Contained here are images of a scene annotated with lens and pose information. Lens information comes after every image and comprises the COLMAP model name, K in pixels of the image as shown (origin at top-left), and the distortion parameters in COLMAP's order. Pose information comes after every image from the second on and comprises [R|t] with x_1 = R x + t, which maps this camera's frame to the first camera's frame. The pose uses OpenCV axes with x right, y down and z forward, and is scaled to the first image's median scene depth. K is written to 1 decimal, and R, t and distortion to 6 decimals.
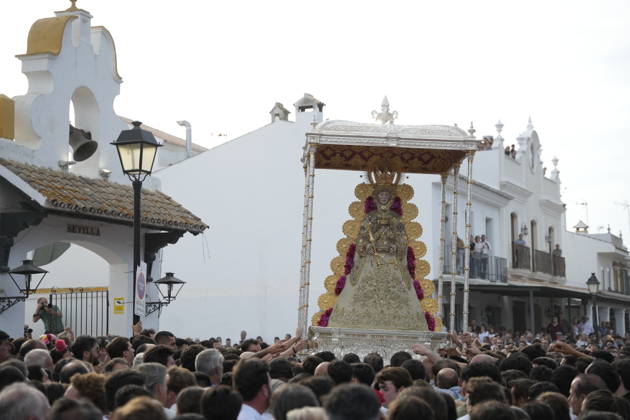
lens RADIAL K [[1190.3, 0, 311.4], [0, 1190.3, 221.0], [0, 0, 1]] dist [0.289254, 0.004657]
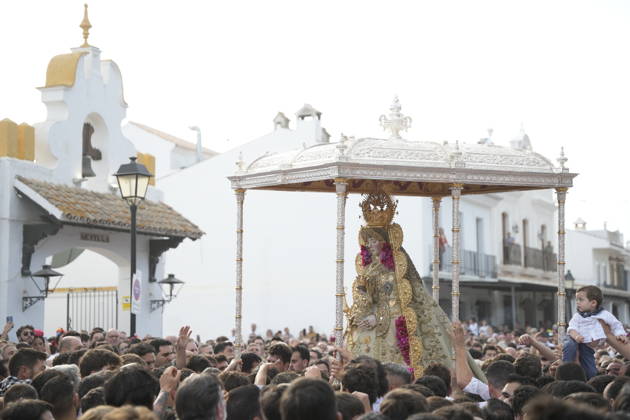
lens RADIAL K [[1190.3, 0, 311.4], [0, 1190.3, 221.0], [0, 0, 1]] dist [0.289254, 0.004657]
pose [[0.999861, -0.004271, -0.016134, 0.033372], [0.004363, 0.999974, 0.005668, -0.013065], [0.016109, -0.005738, 0.999854, -0.134313]]
